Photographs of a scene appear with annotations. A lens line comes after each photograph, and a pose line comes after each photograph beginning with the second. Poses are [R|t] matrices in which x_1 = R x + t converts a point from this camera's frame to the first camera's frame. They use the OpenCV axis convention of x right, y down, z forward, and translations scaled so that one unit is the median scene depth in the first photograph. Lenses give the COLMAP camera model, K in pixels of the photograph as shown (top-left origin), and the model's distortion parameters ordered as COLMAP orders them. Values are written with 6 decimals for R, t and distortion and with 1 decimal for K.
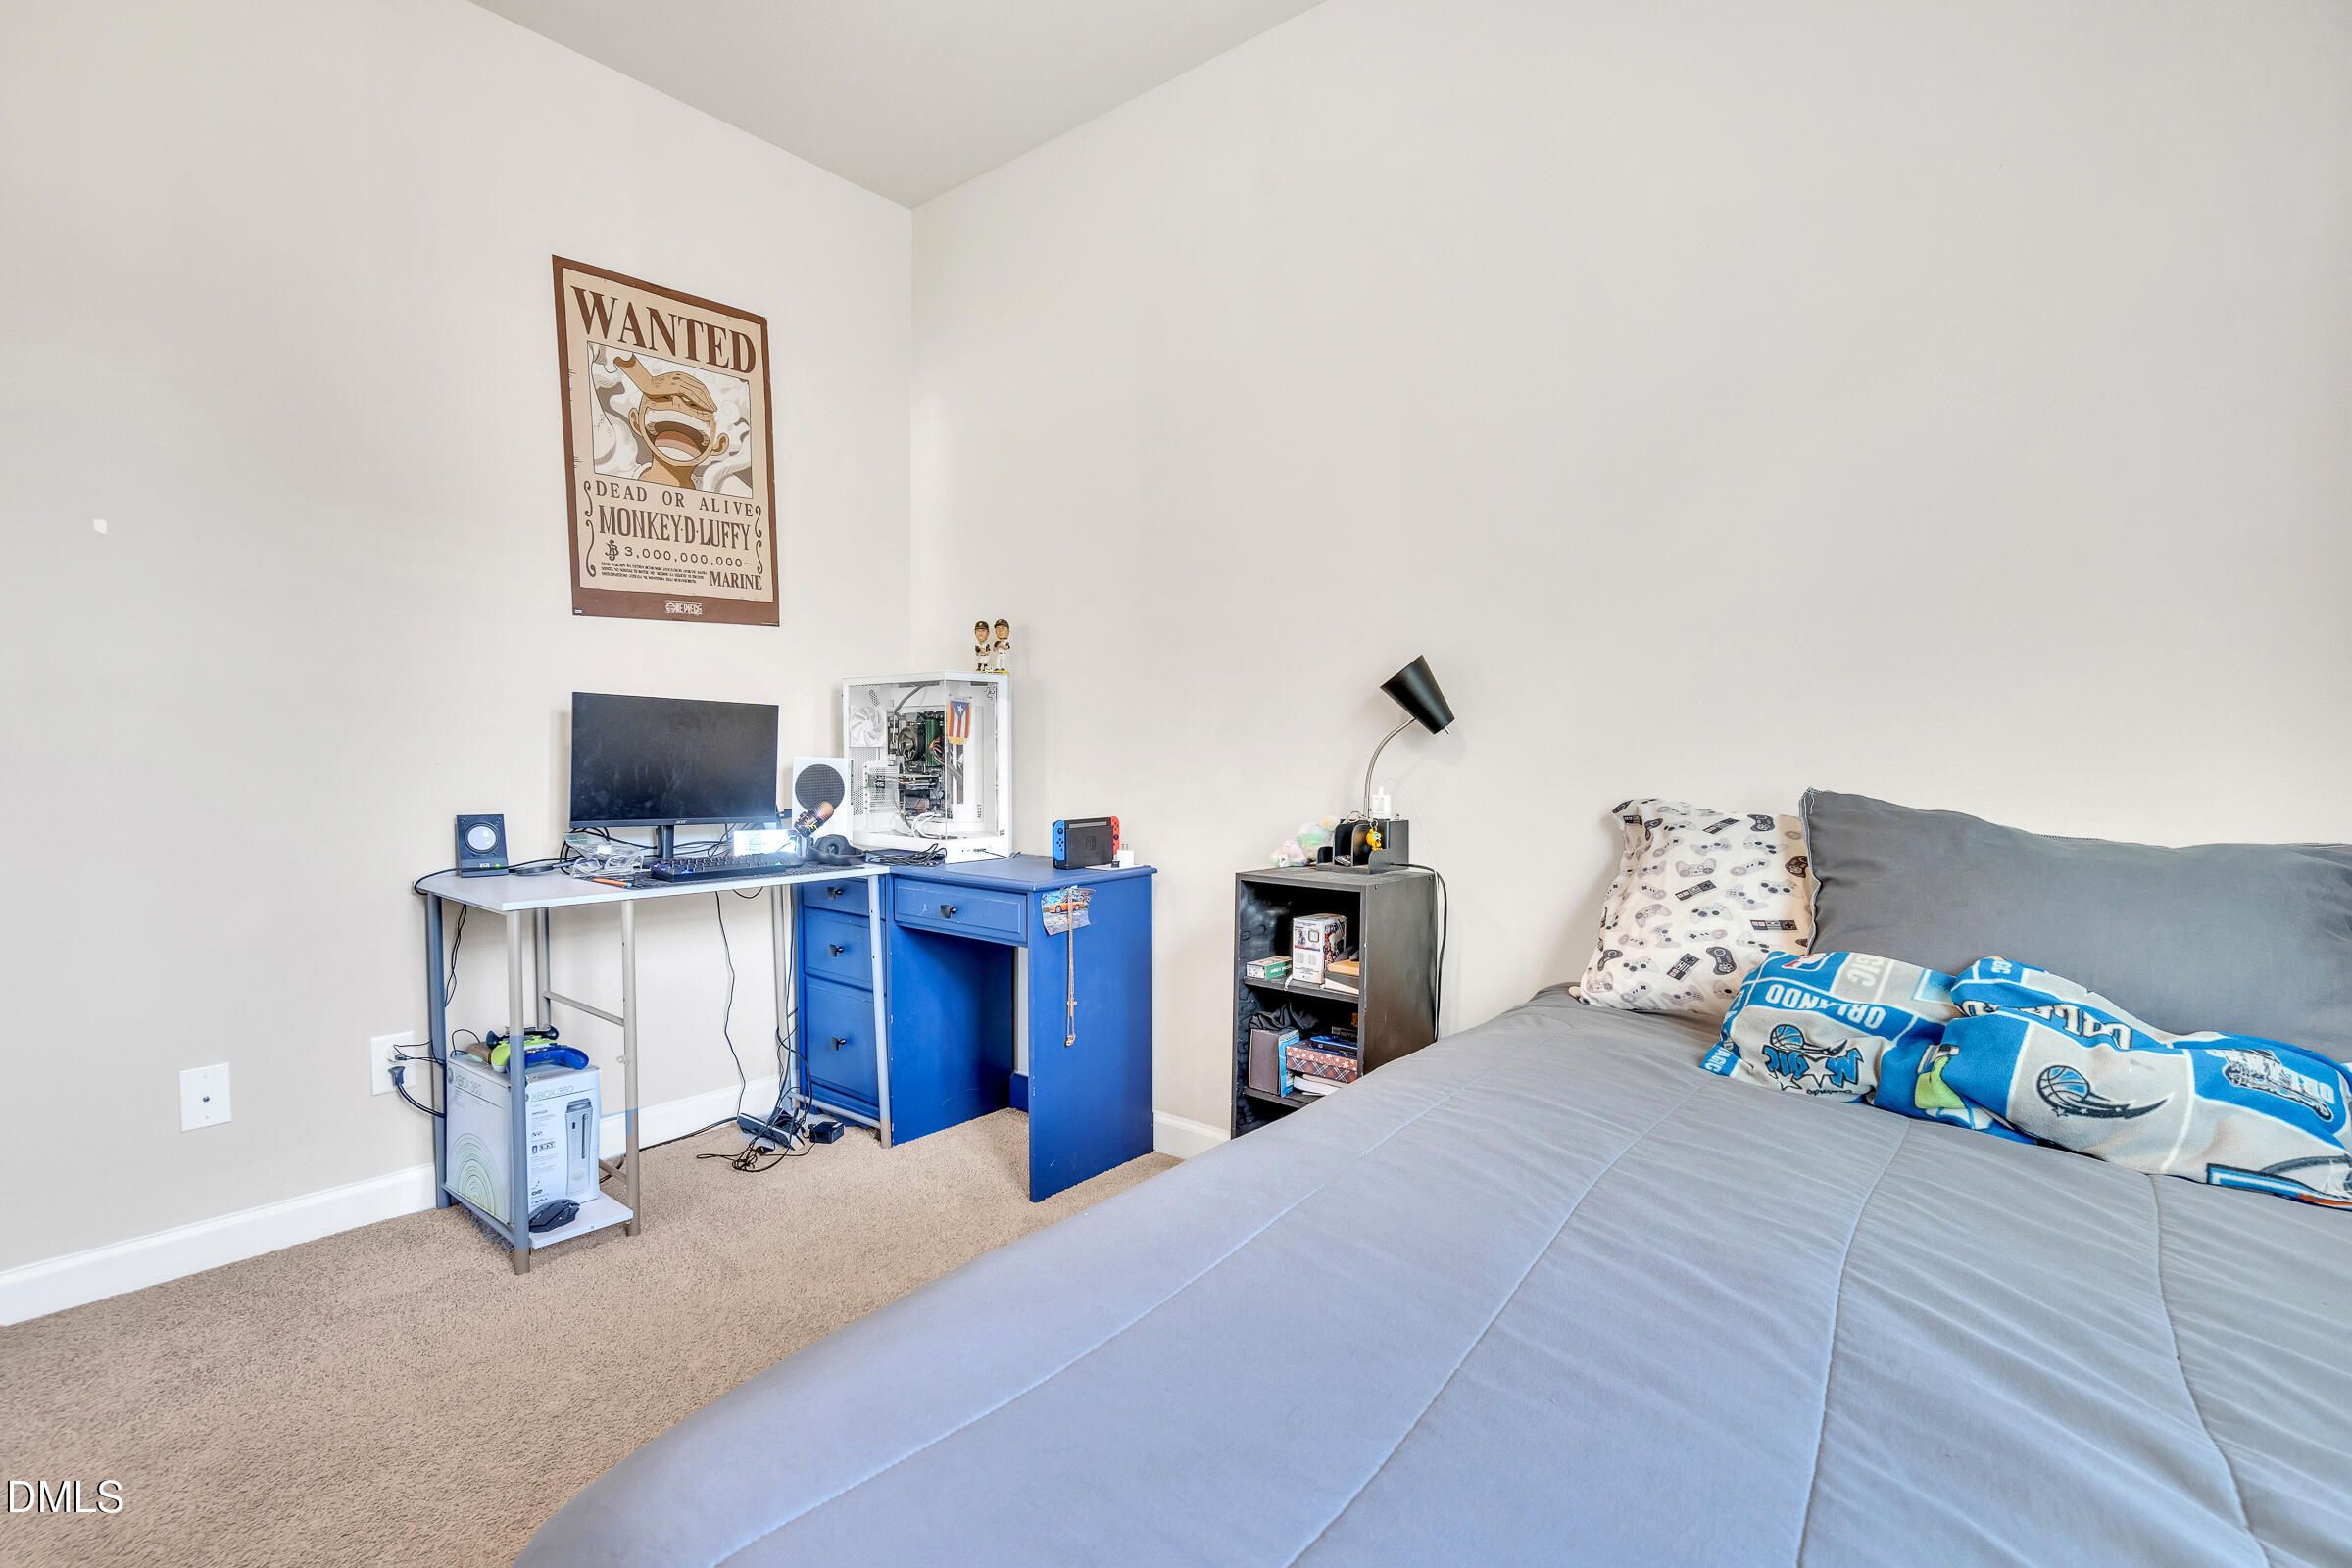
lens RADIAL K [[1096.3, 0, 1176.0], [0, 1096.3, 784.0], [0, 0, 1]] dist [-0.003705, 0.000011]
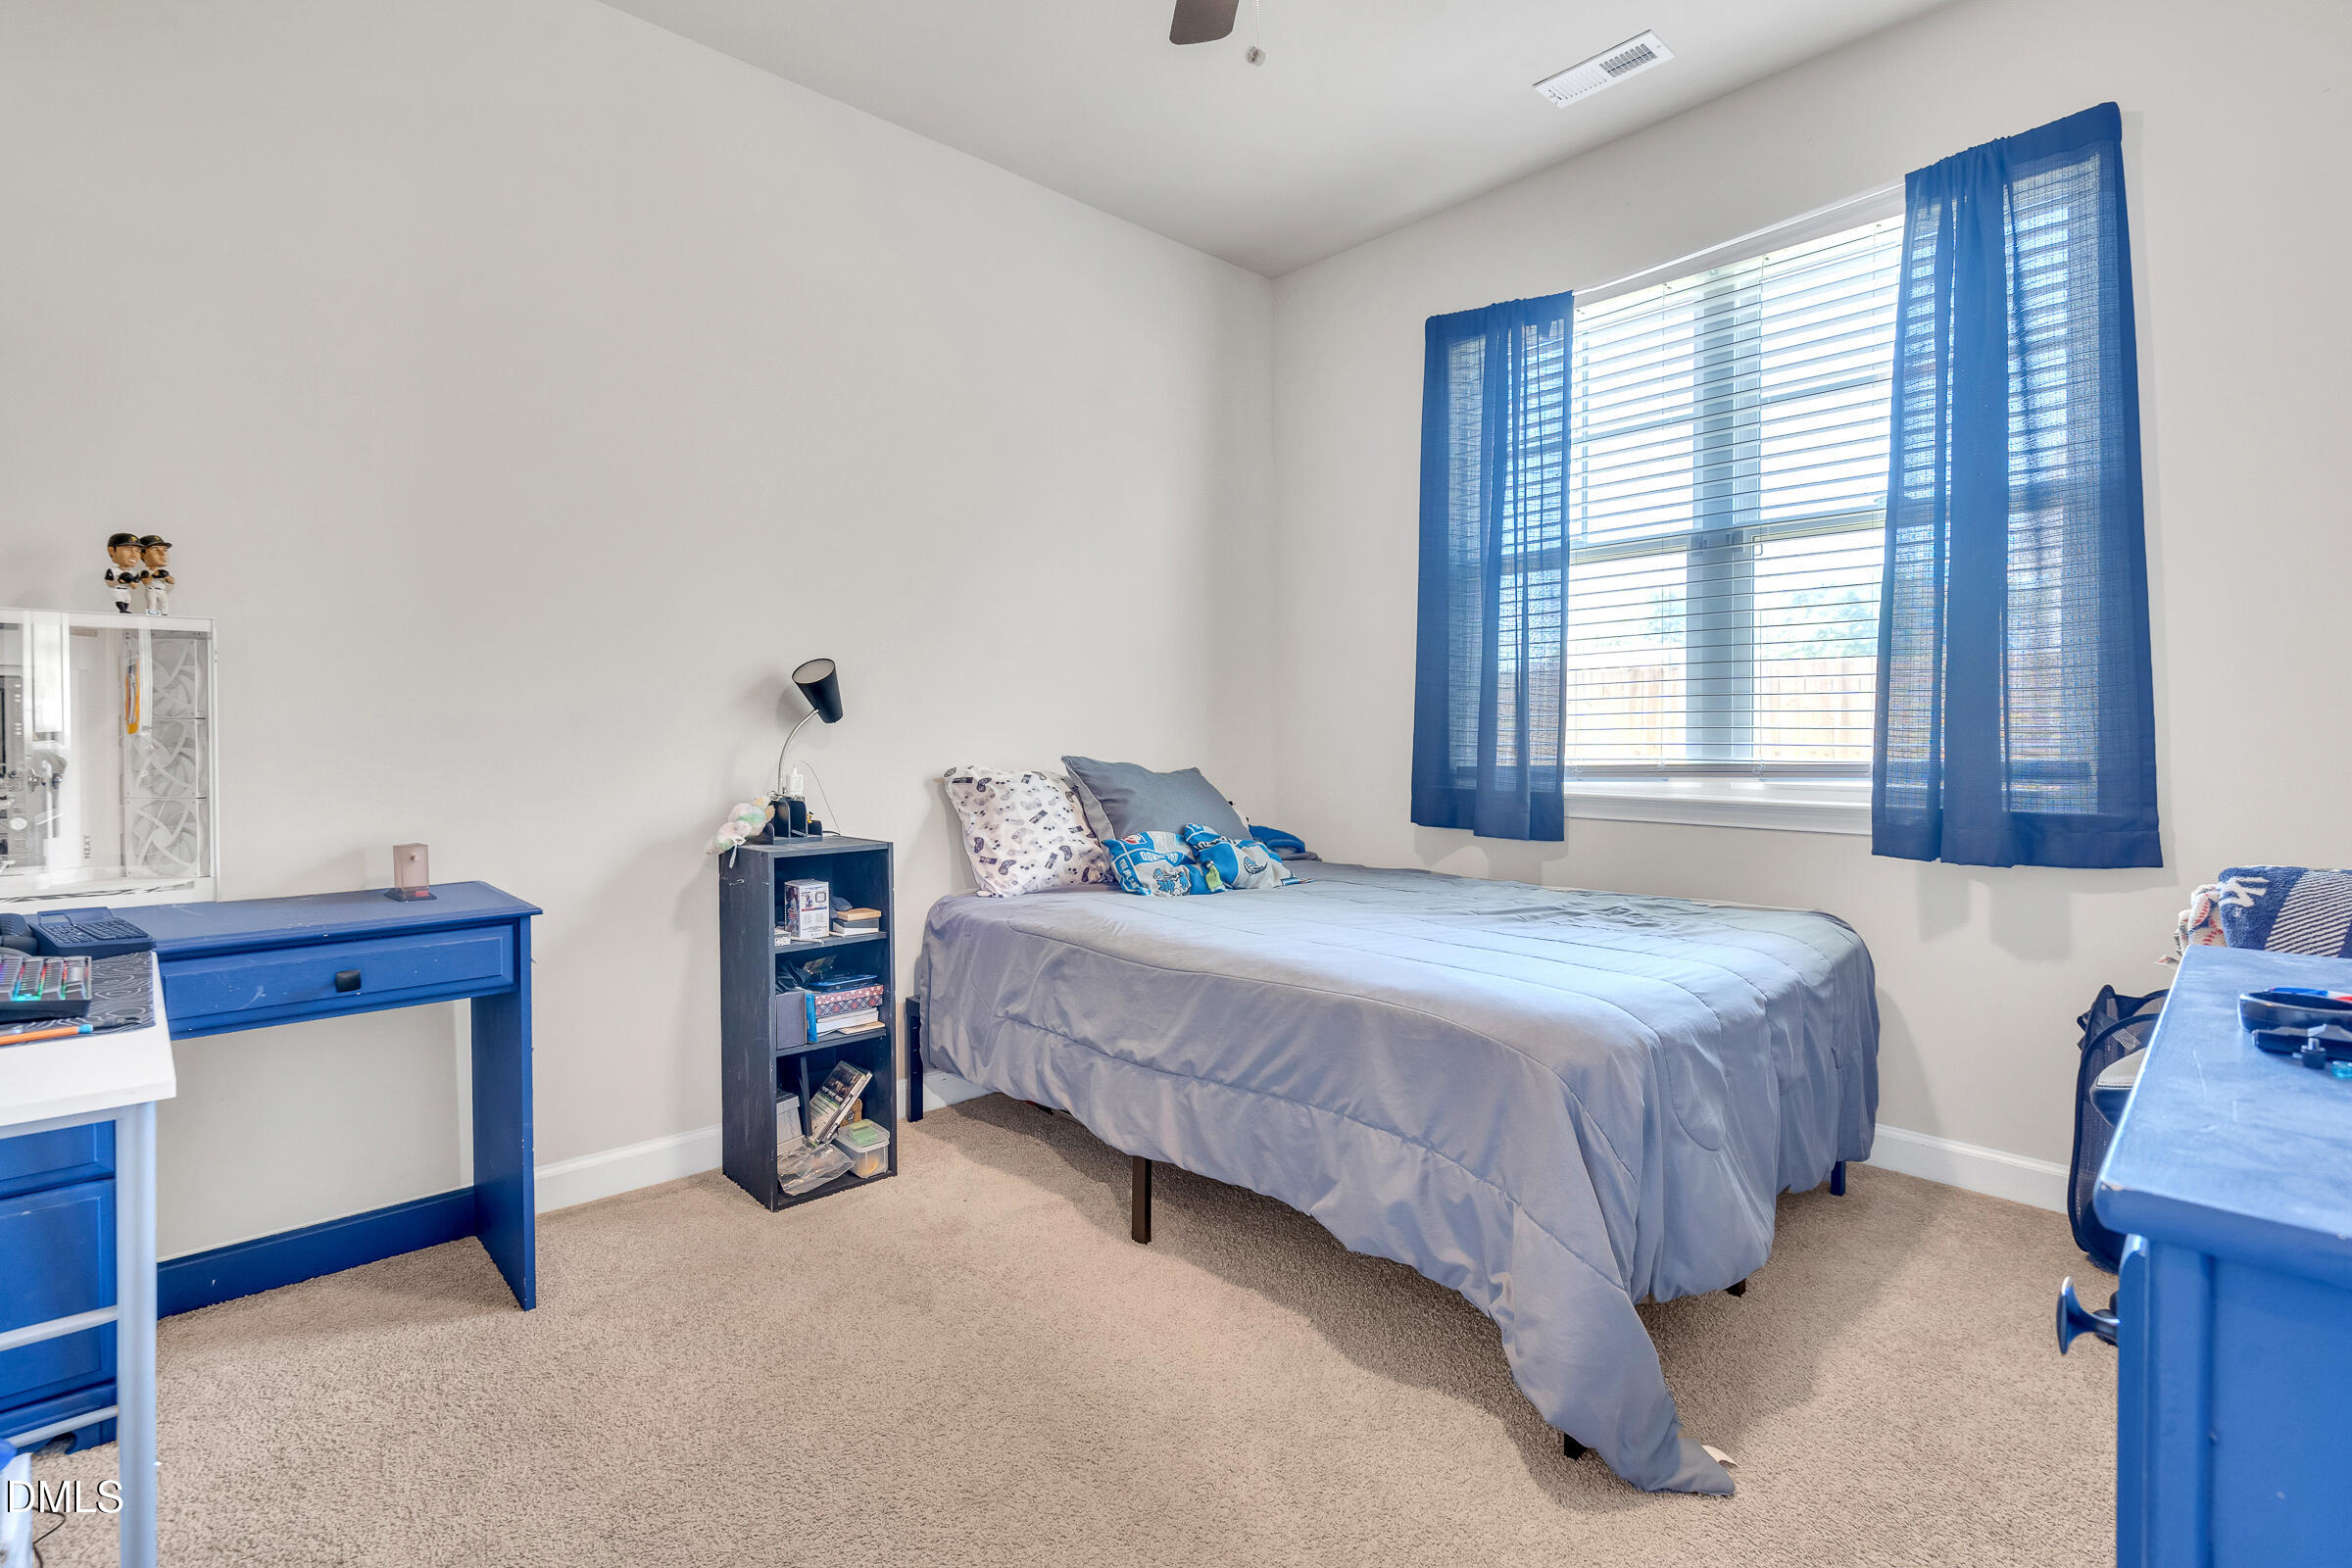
lens RADIAL K [[1096.3, 0, 1176.0], [0, 1096.3, 784.0], [0, 0, 1]] dist [-0.003705, 0.000011]
pose [[0.123277, -0.050307, 0.991096, -1.136992], [0.041050, 0.998118, 0.045558, -0.020848], [-0.991523, 0.035068, 0.125110, 0.560965]]
